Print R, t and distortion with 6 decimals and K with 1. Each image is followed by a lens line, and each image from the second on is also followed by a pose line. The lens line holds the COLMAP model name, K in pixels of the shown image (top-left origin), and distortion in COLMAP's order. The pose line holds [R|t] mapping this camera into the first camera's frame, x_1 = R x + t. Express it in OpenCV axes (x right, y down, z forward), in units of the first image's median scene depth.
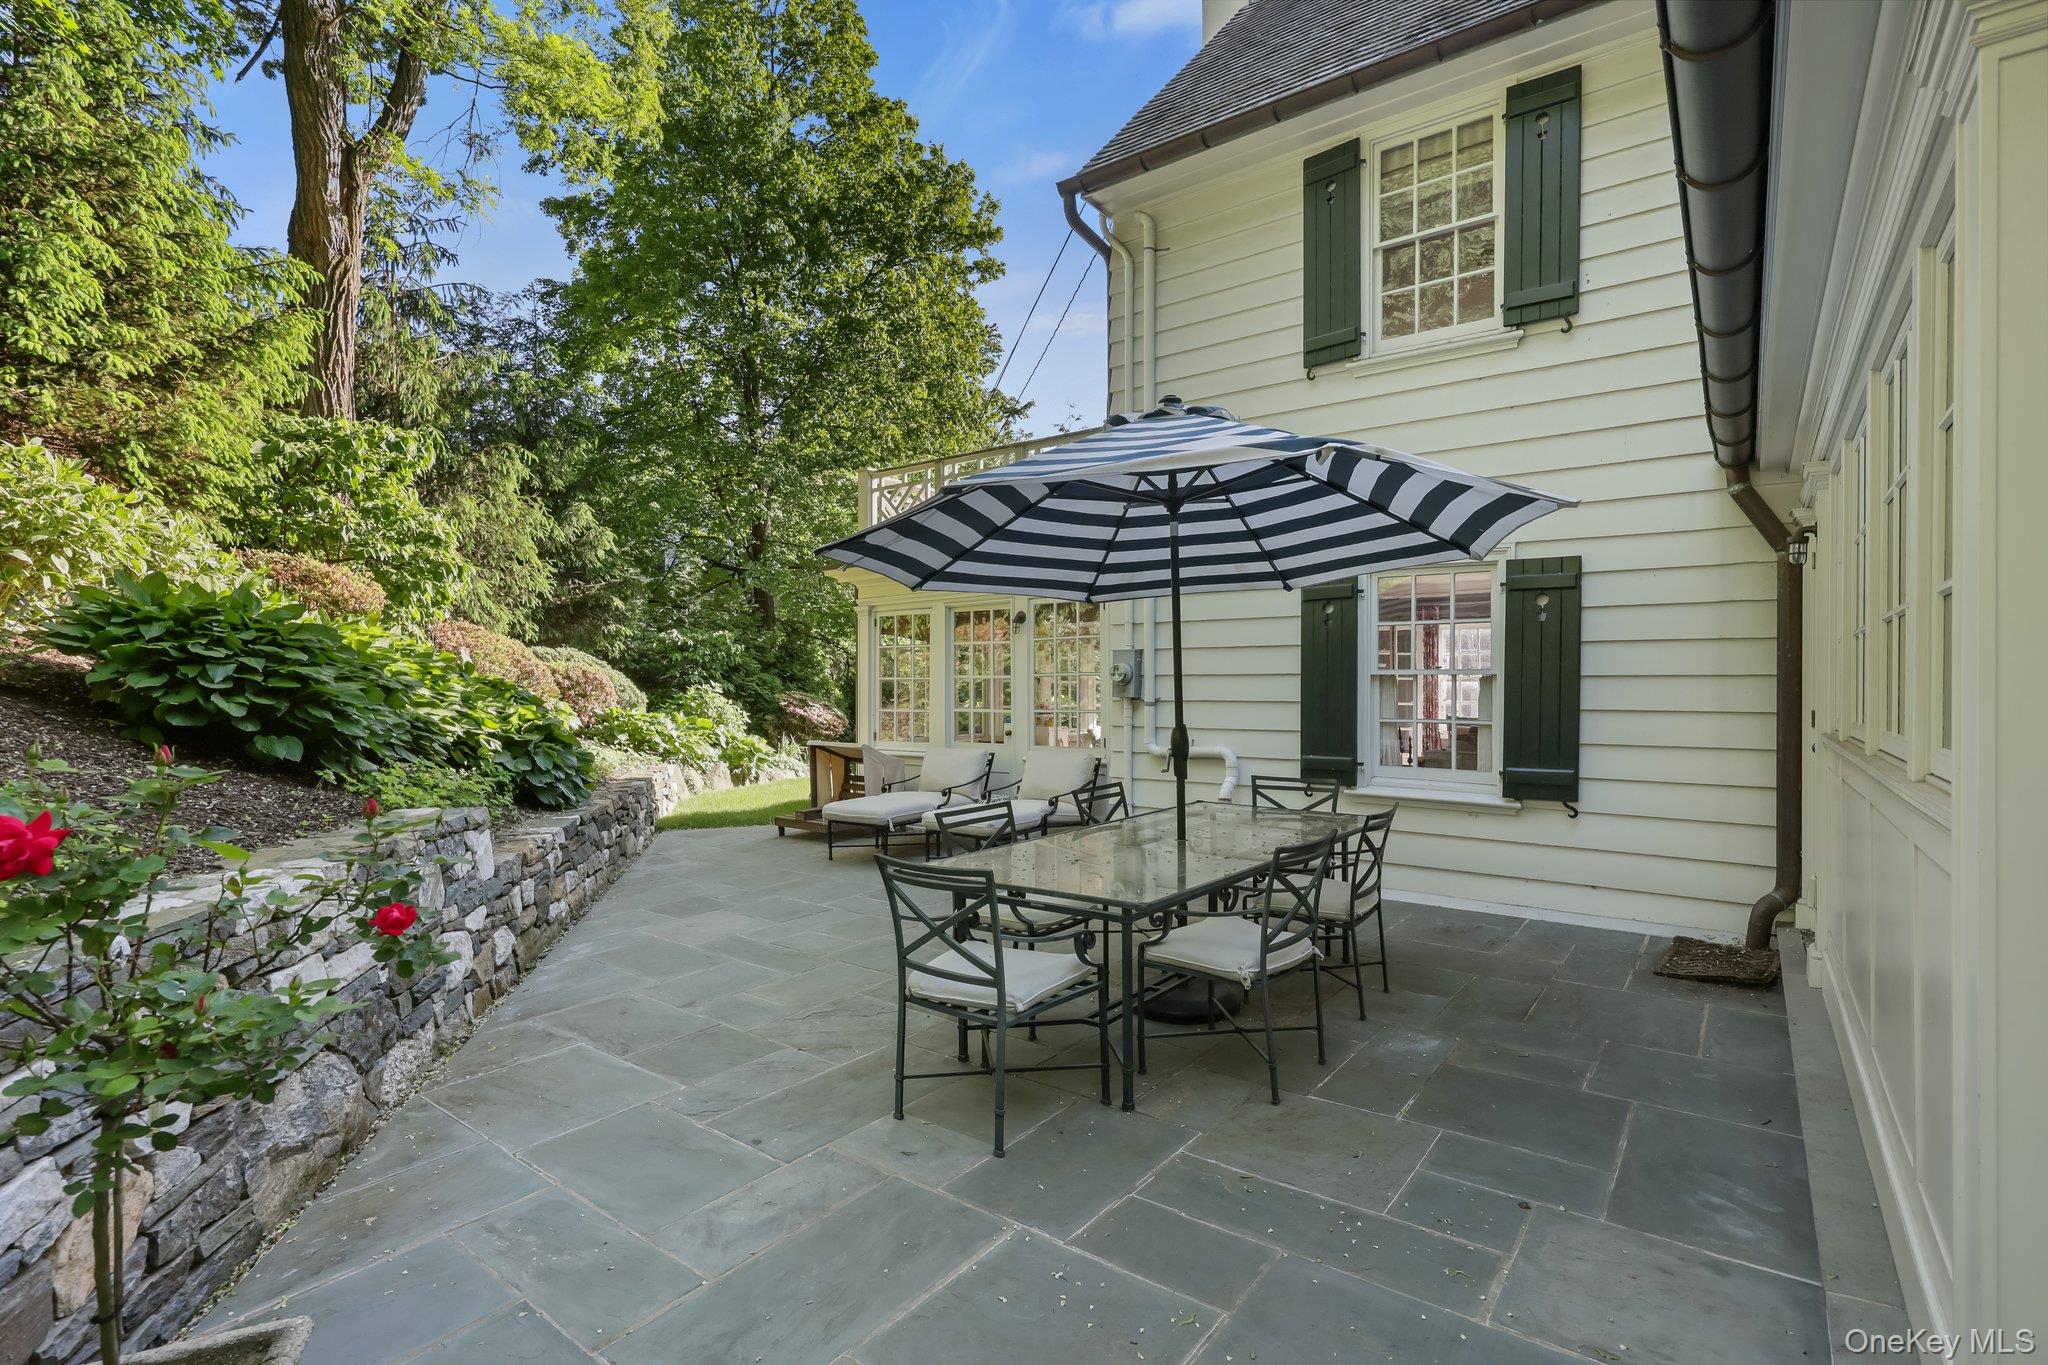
lens RADIAL K [[947.8, 0, 1024.0], [0, 947.8, 682.5], [0, 0, 1]] dist [0.001361, -0.000059]
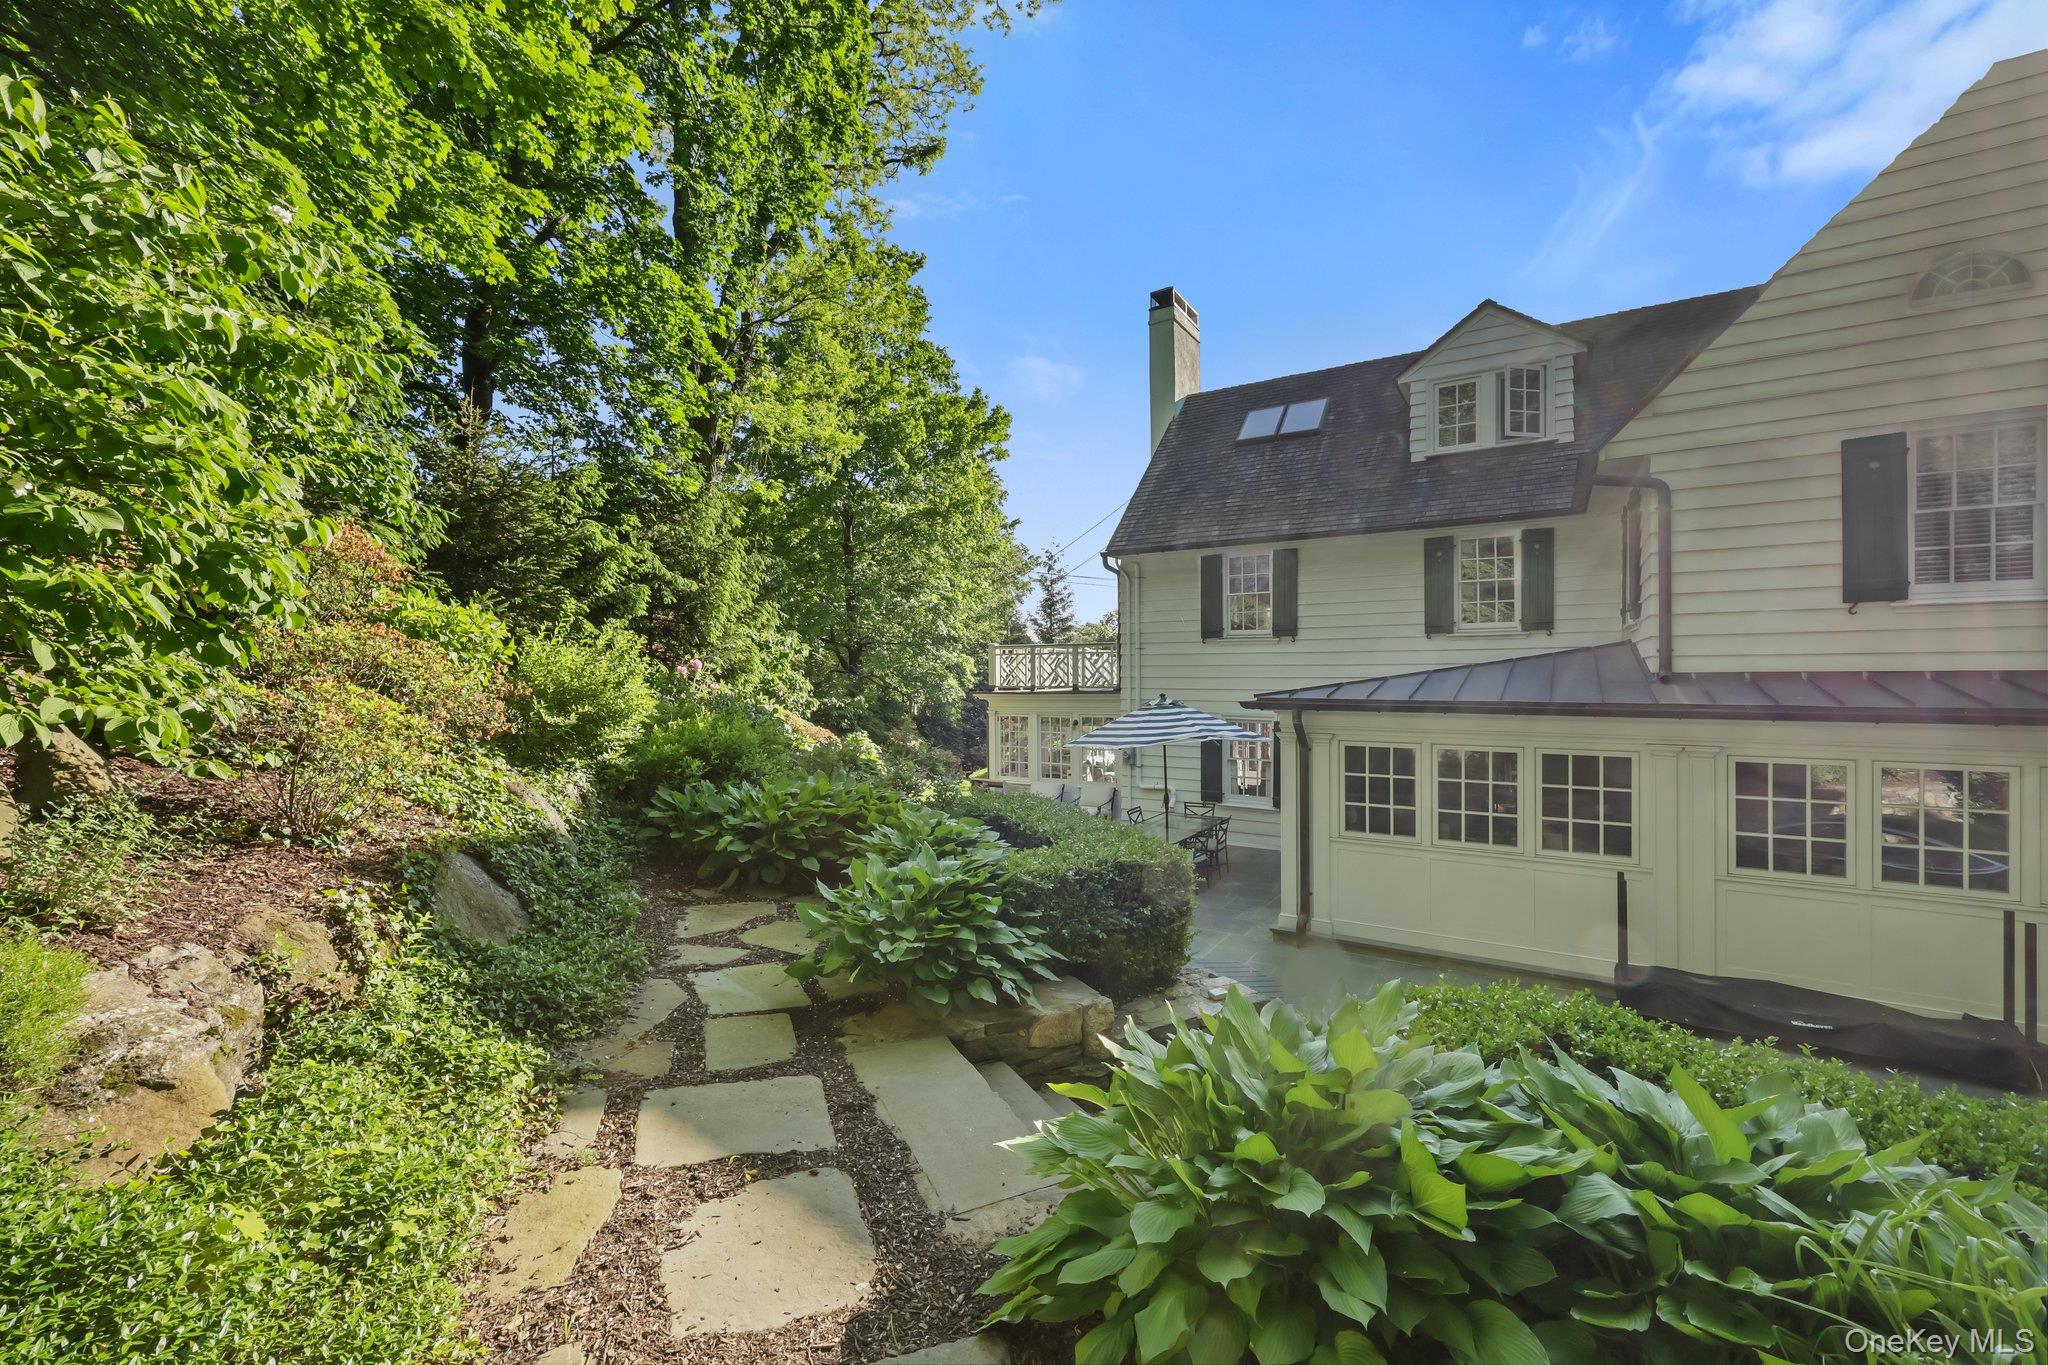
lens RADIAL K [[822.9, 0, 1024.0], [0, 822.9, 682.5], [0, 0, 1]] dist [-0.011995, 0.000367]
pose [[0.996889, -0.013613, 0.077635, -0.264308], [0.012327, 0.999779, 0.017019, -0.191612], [-0.077849, -0.016009, 0.996837, -0.875583]]
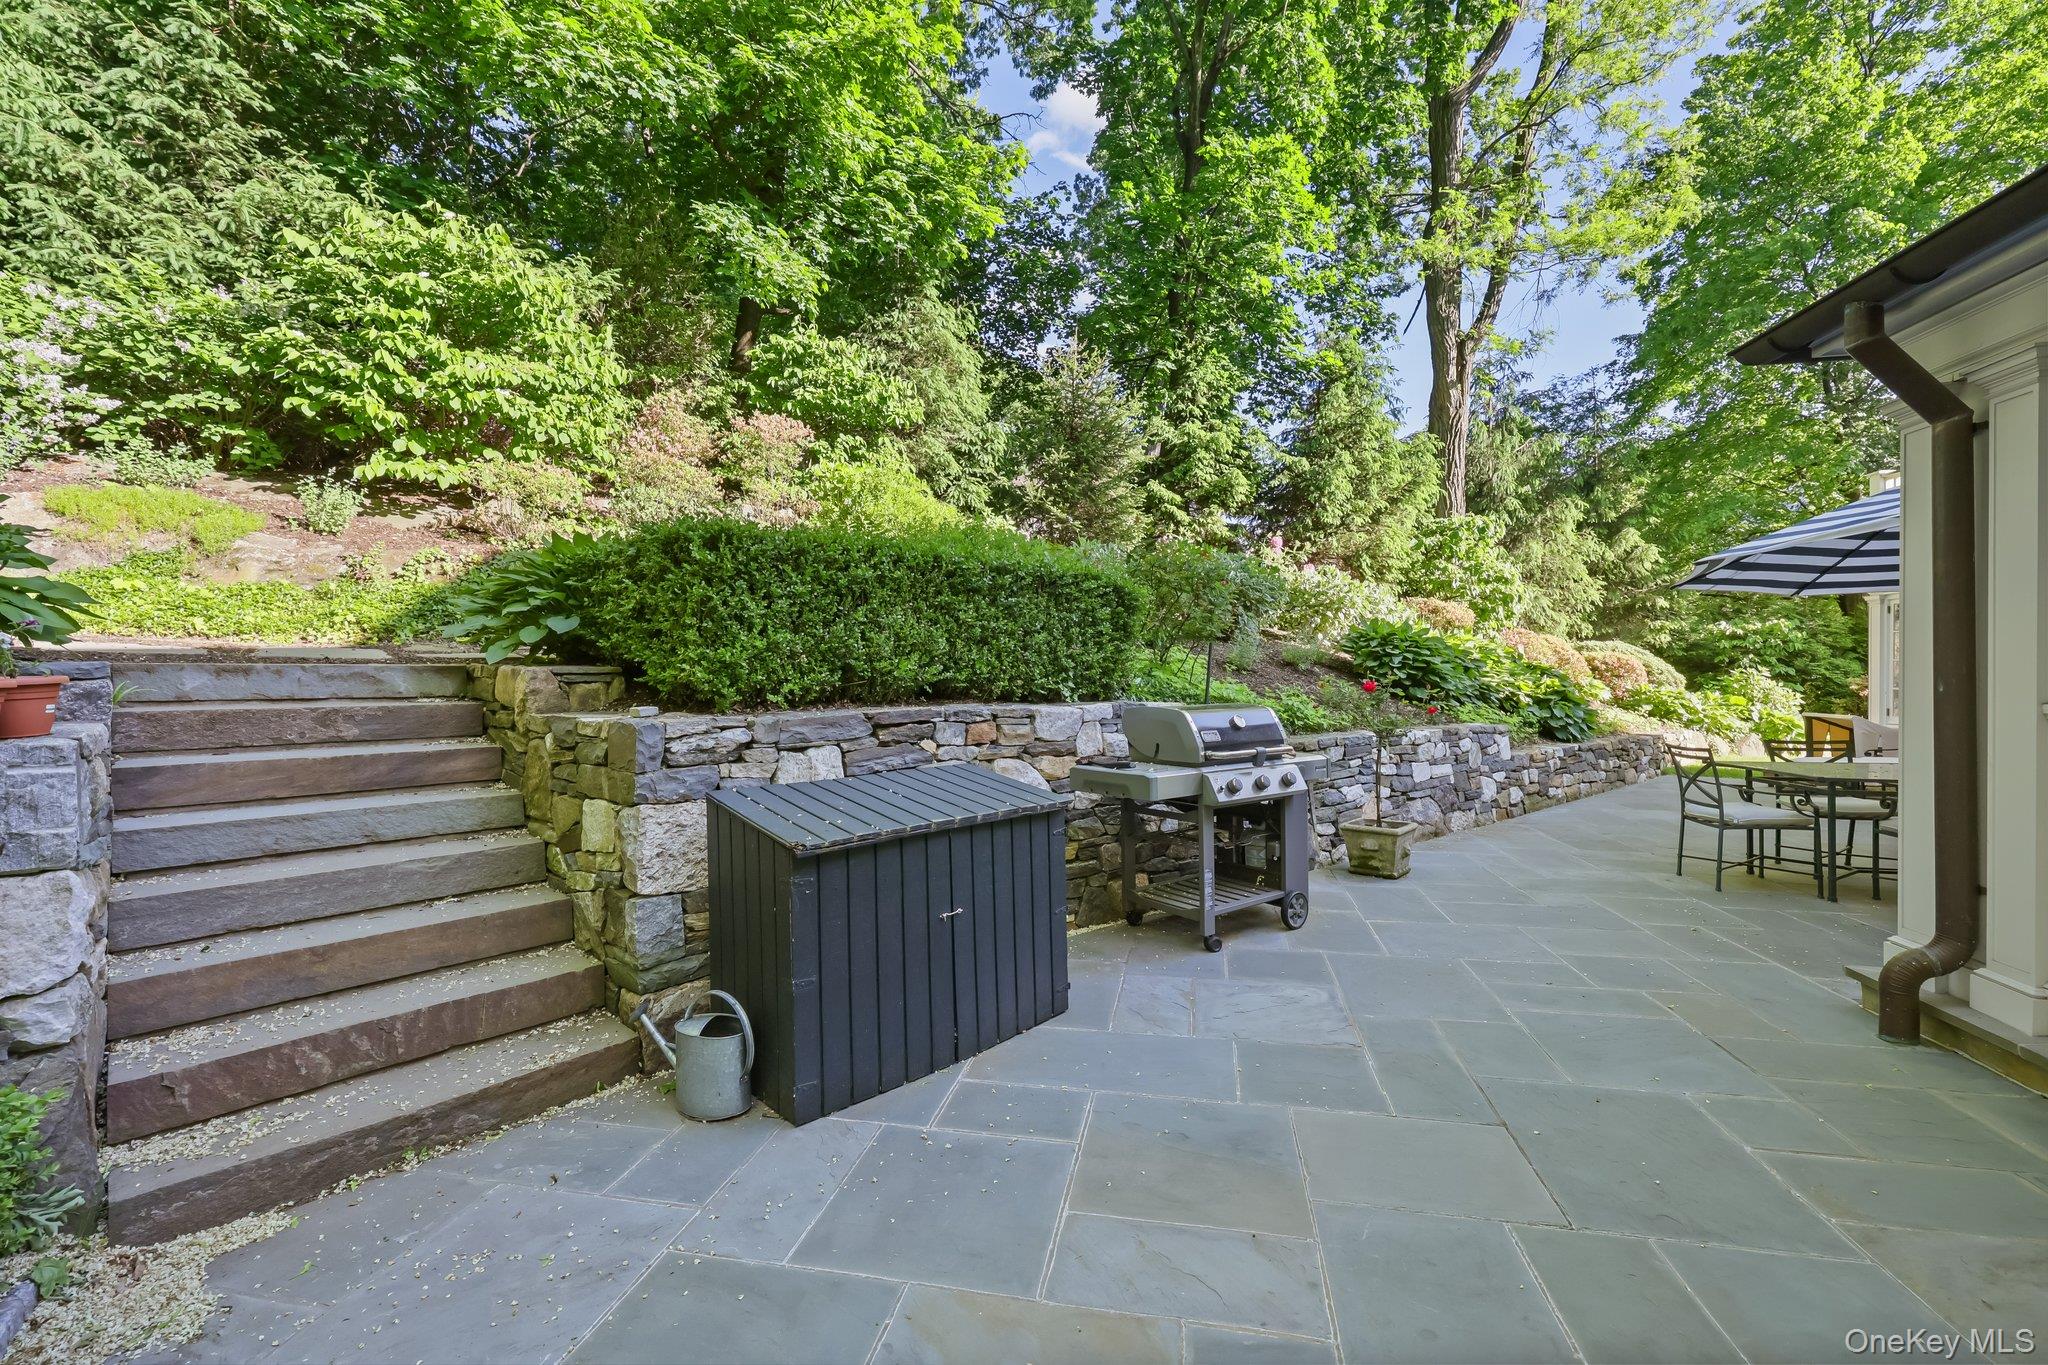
lens RADIAL K [[822.9, 0, 1024.0], [0, 822.9, 682.5], [0, 0, 1]] dist [-0.011995, 0.000367]
pose [[0.428791, 0.008140, -0.903367, 0.298598], [0.002668, 0.999944, 0.010277, 0.011046], [0.903400, -0.006816, 0.428745, -0.355349]]
